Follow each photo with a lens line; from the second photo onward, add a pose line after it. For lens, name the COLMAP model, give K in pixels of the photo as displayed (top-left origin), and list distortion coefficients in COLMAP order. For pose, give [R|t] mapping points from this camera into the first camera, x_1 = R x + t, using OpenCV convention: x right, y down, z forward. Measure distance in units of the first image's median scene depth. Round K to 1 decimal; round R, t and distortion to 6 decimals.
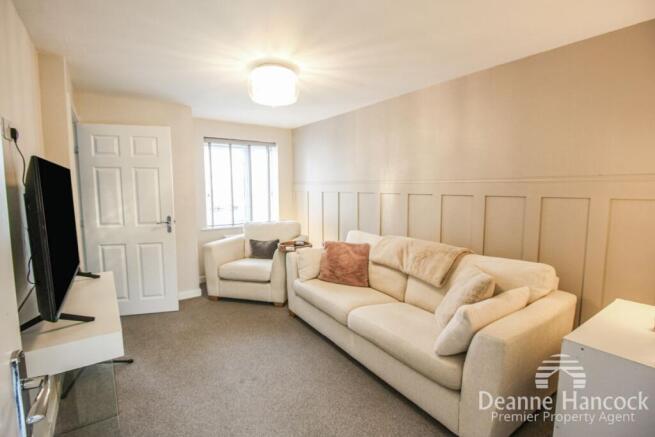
lens RADIAL K [[308.1, 0, 327.5], [0, 308.1, 218.5], [0, 0, 1]] dist [-0.000102, 0.000015]
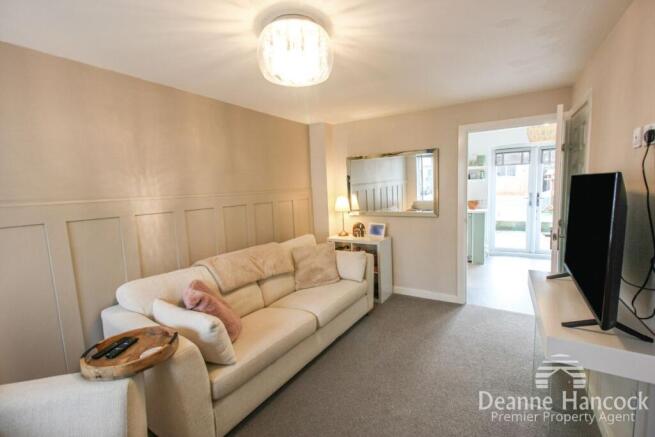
lens RADIAL K [[308.1, 0, 327.5], [0, 308.1, 218.5], [0, 0, 1]] dist [-0.000102, 0.000015]
pose [[-0.391402, -0.055983, 0.918515, -0.687873], [0.162950, 0.978157, 0.129056, -0.108630], [-0.905678, 0.200185, -0.373730, 1.011157]]
